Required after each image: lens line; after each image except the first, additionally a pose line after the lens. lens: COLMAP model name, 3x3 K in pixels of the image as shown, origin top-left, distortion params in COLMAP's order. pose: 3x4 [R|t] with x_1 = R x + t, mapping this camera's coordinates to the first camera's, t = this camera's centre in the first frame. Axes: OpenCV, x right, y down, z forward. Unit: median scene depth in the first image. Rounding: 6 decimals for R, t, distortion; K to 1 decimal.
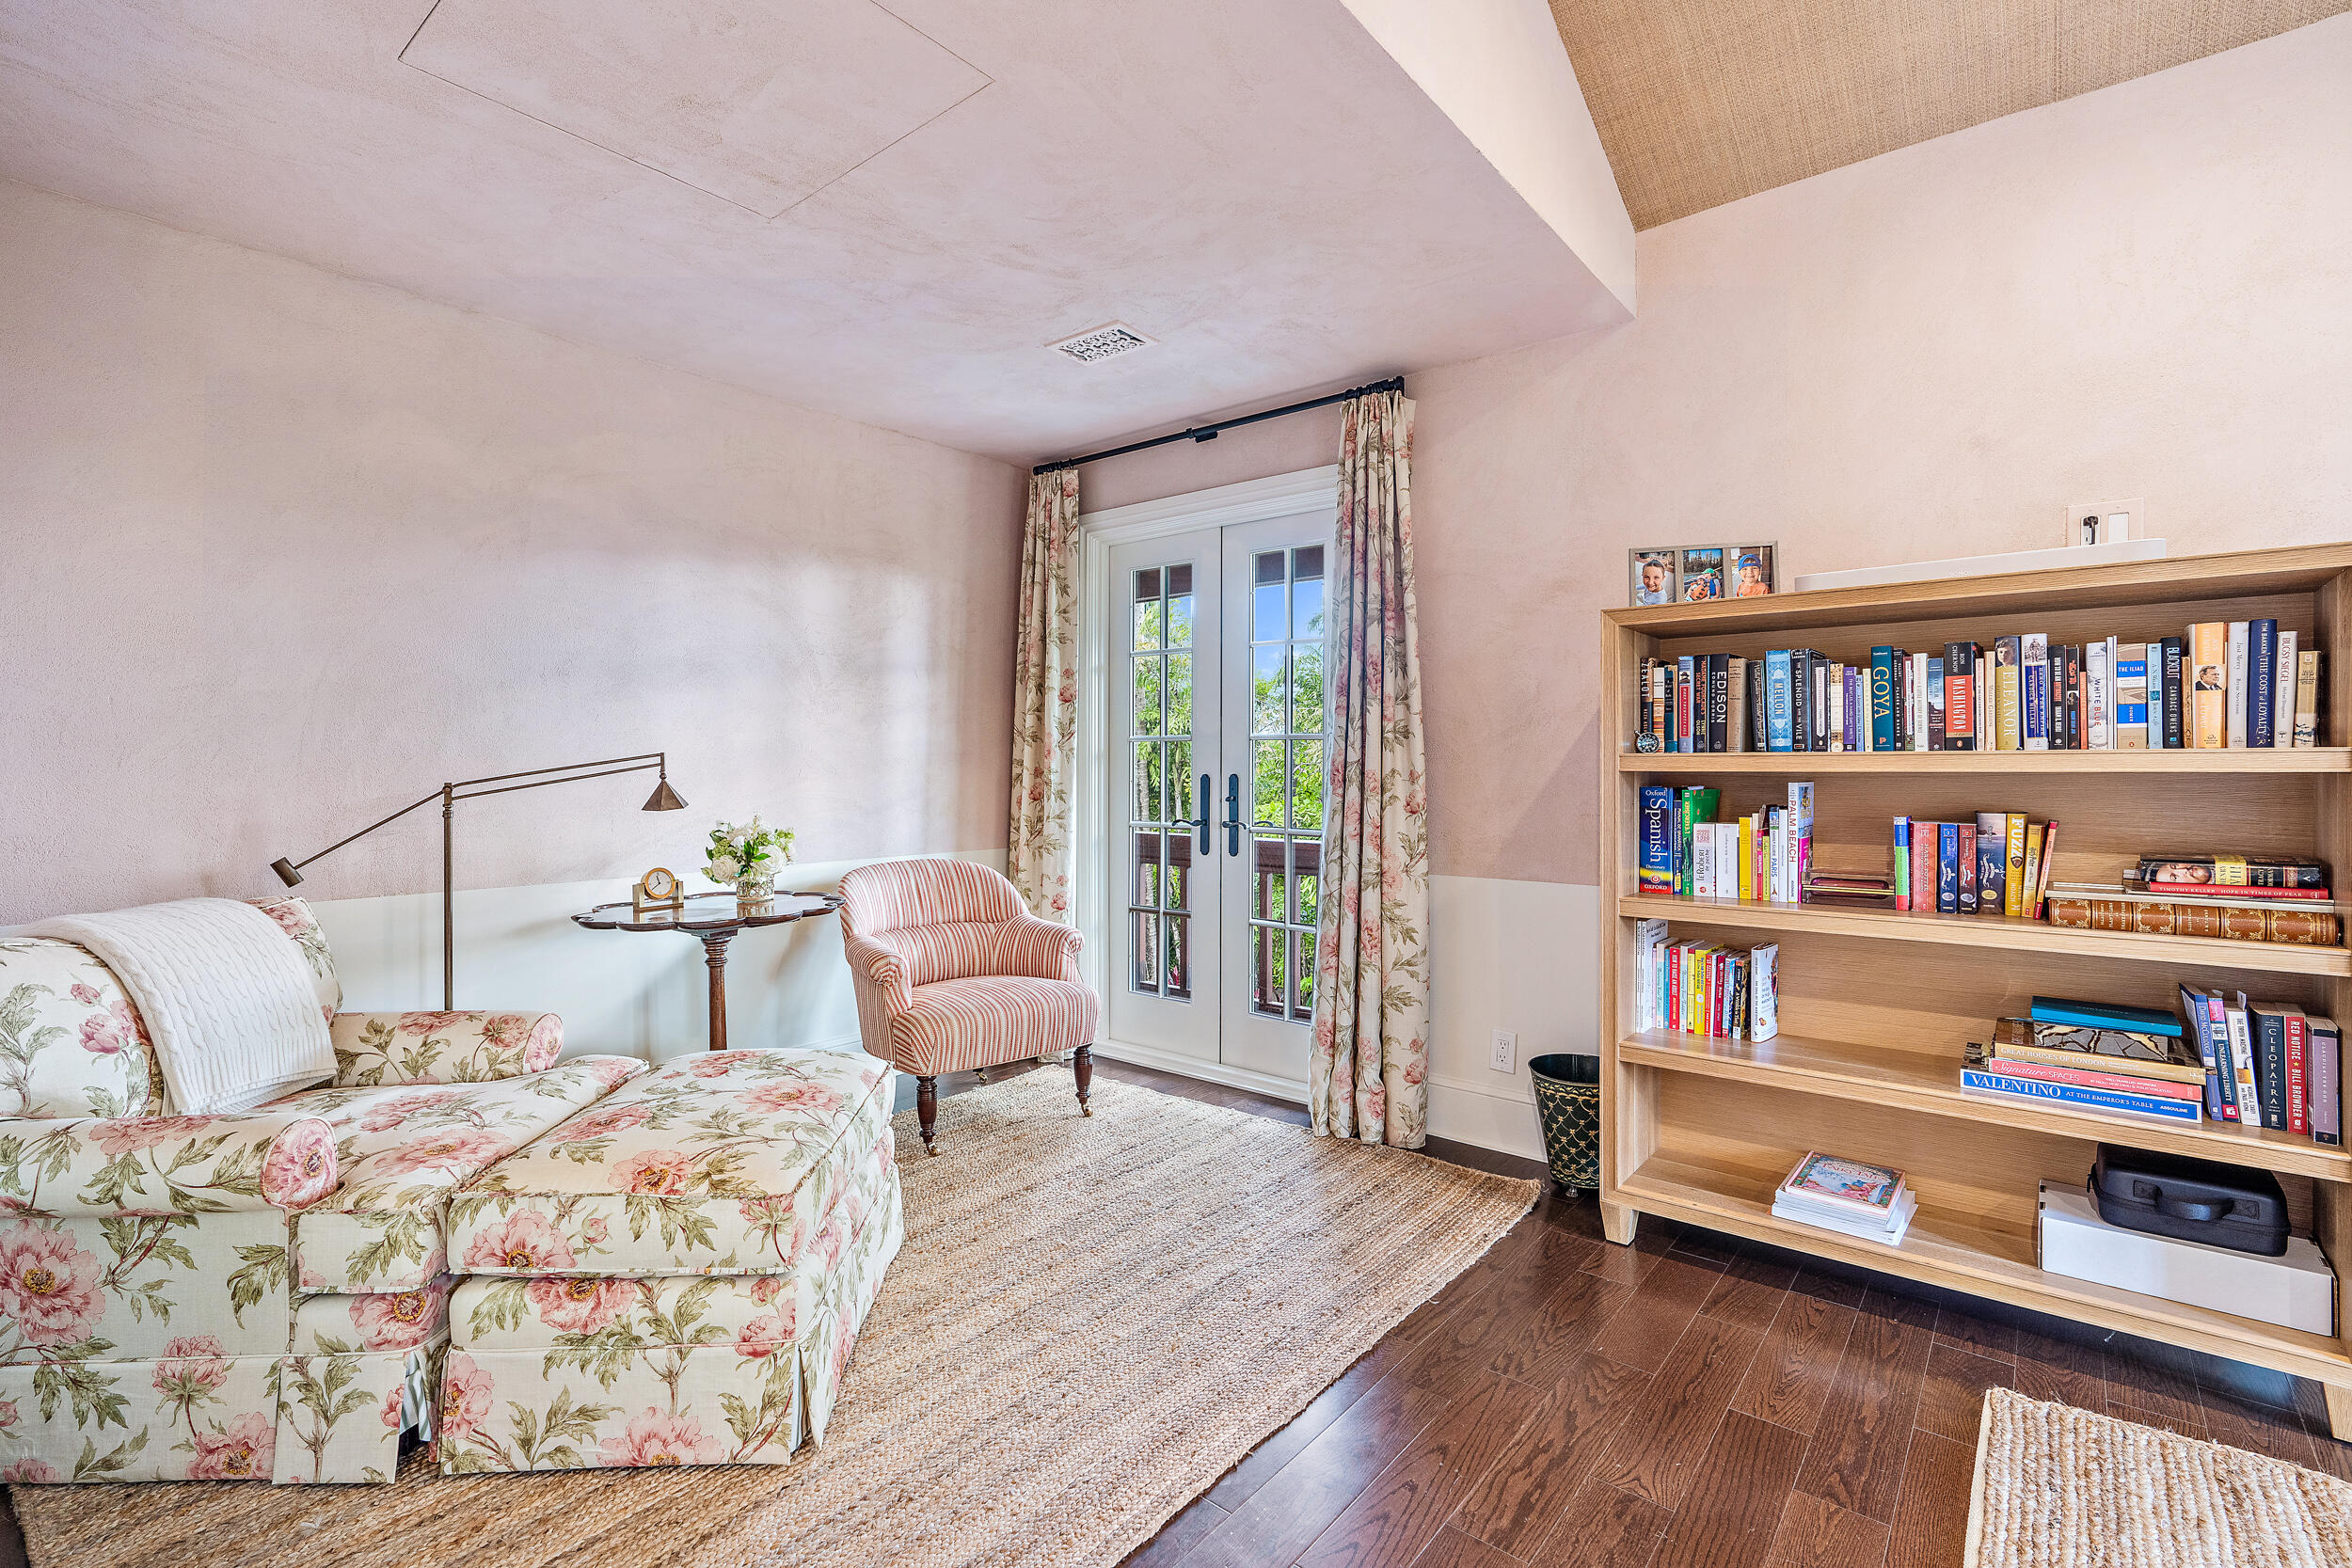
lens RADIAL K [[1070.9, 0, 1164.0], [0, 1070.9, 768.2], [0, 0, 1]] dist [-0.007735, 0.003665]
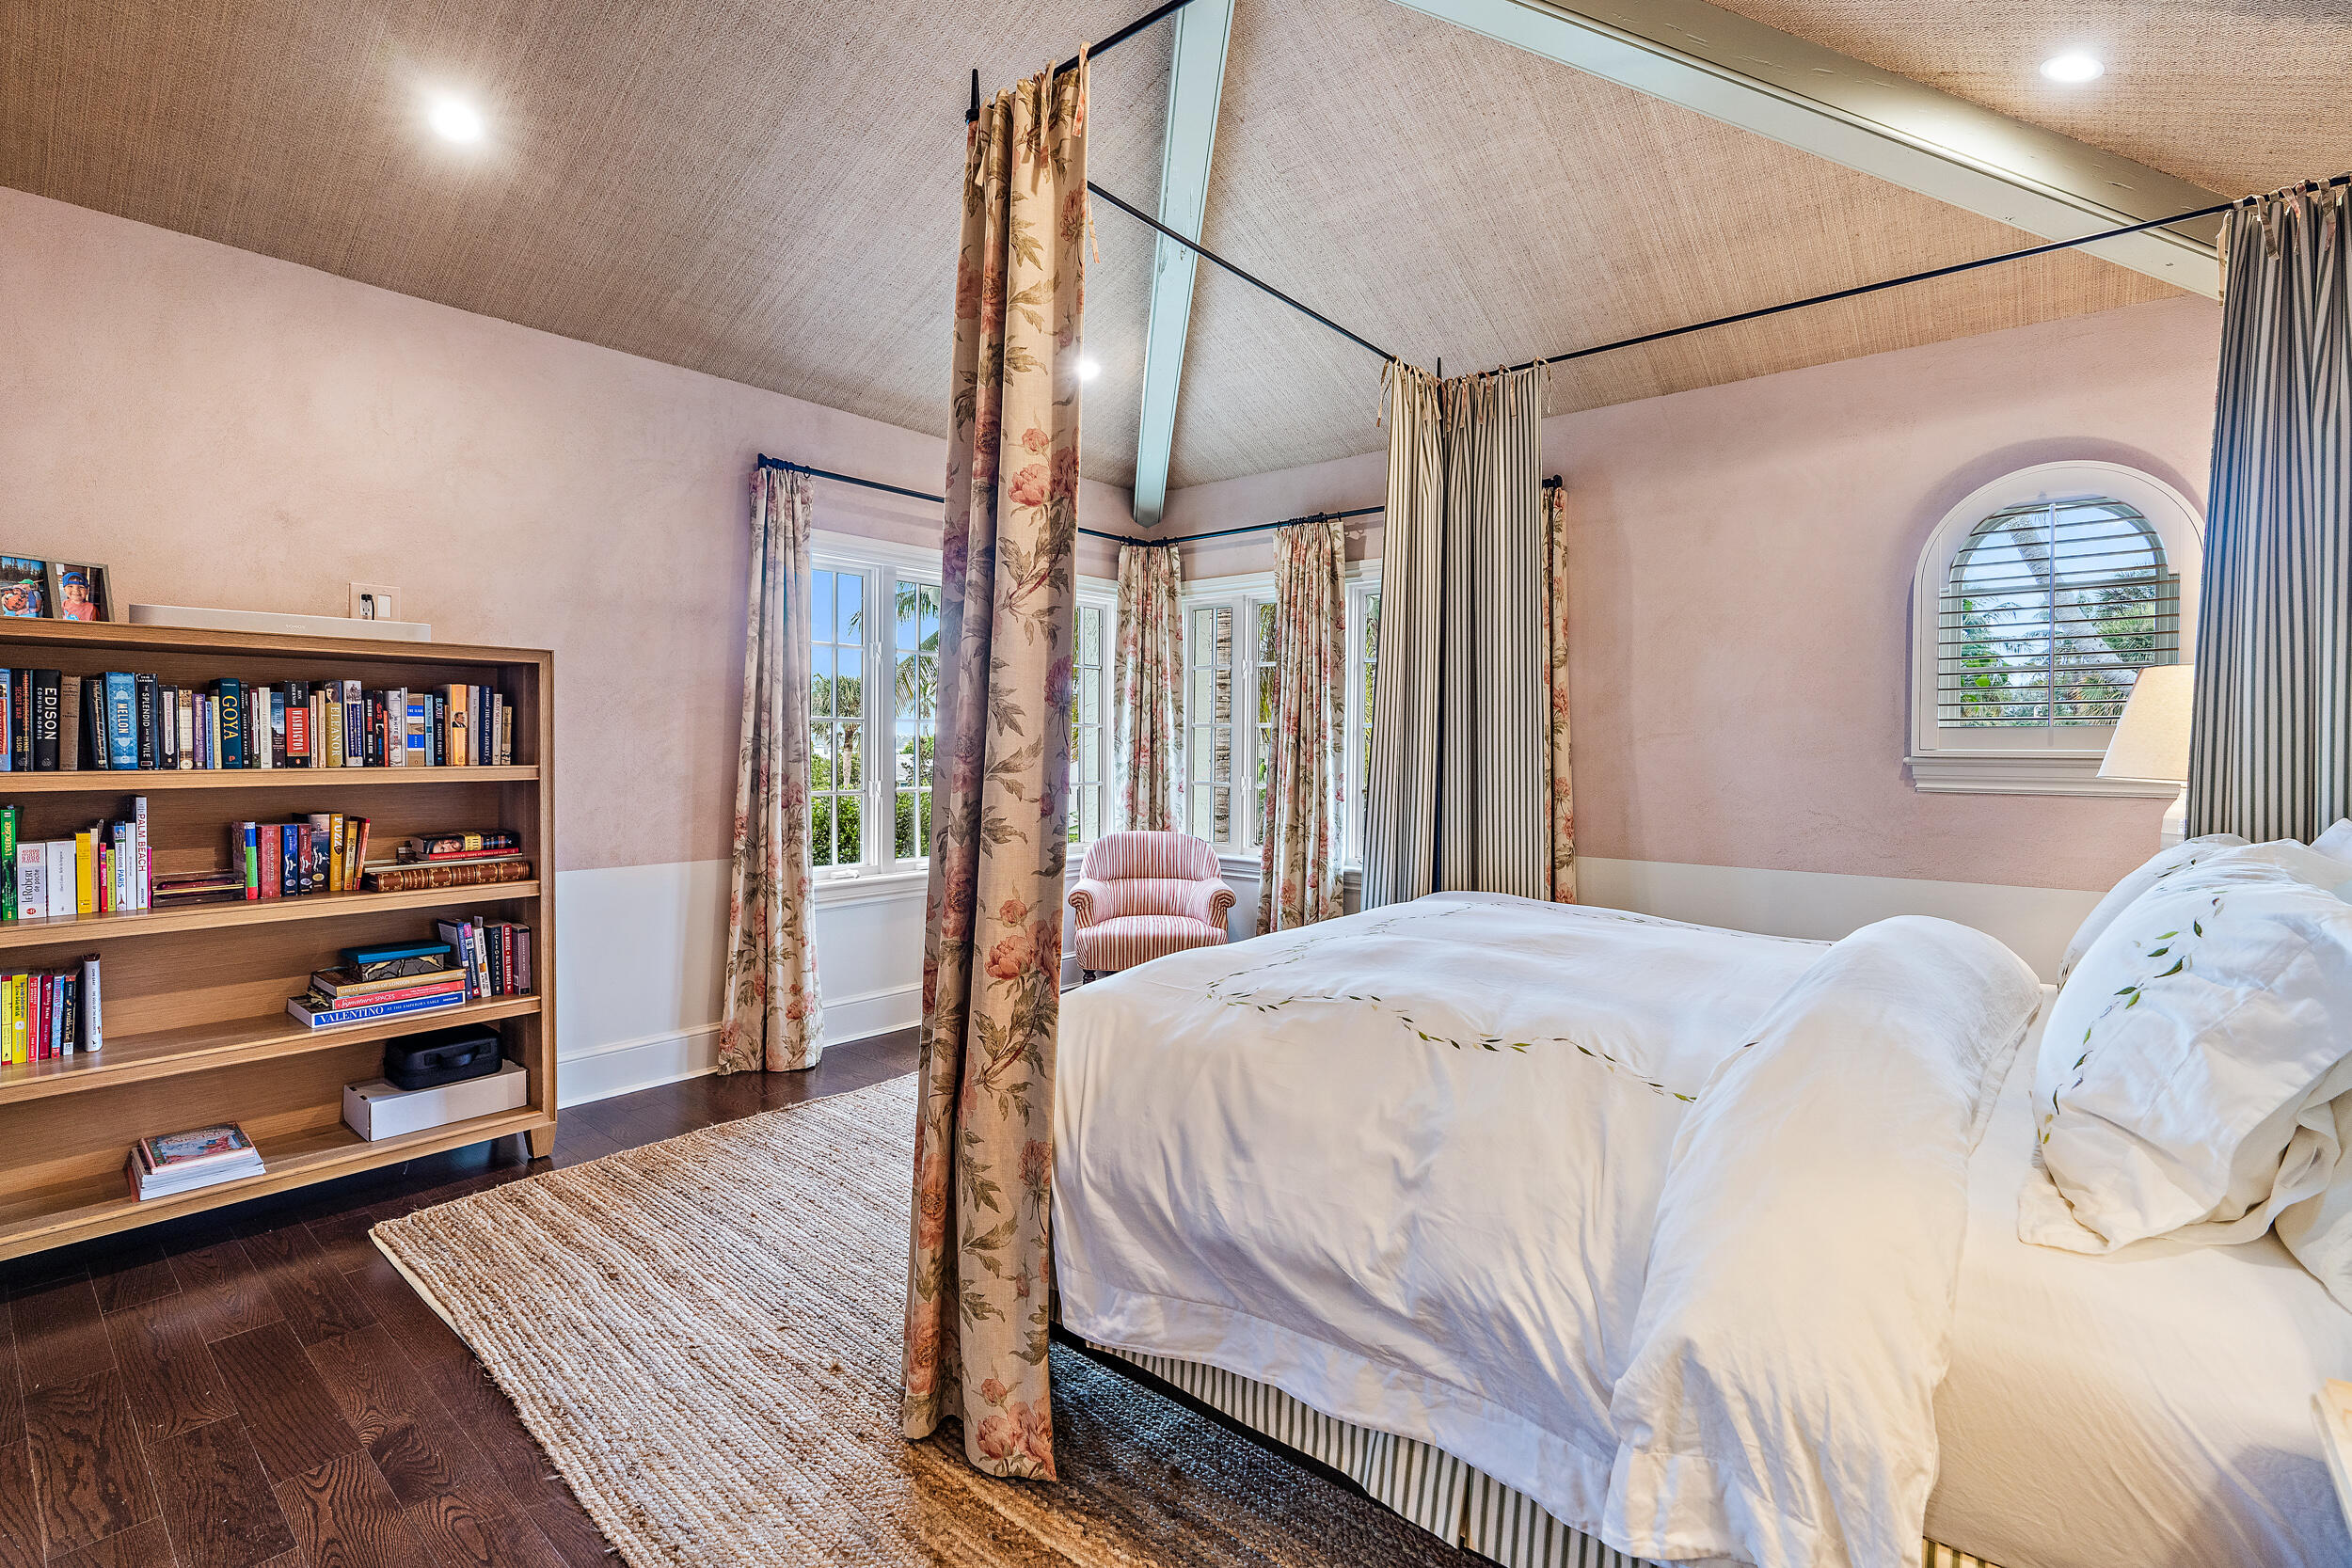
lens RADIAL K [[1070.9, 0, 1169.4], [0, 1070.9, 764.2], [0, 0, 1]] dist [-0.007735, 0.003665]
pose [[0.009796, -0.021378, 0.999723, -0.505471], [-0.003966, 0.999763, 0.021418, -0.050414], [-0.999944, -0.004174, 0.009709, -0.047588]]
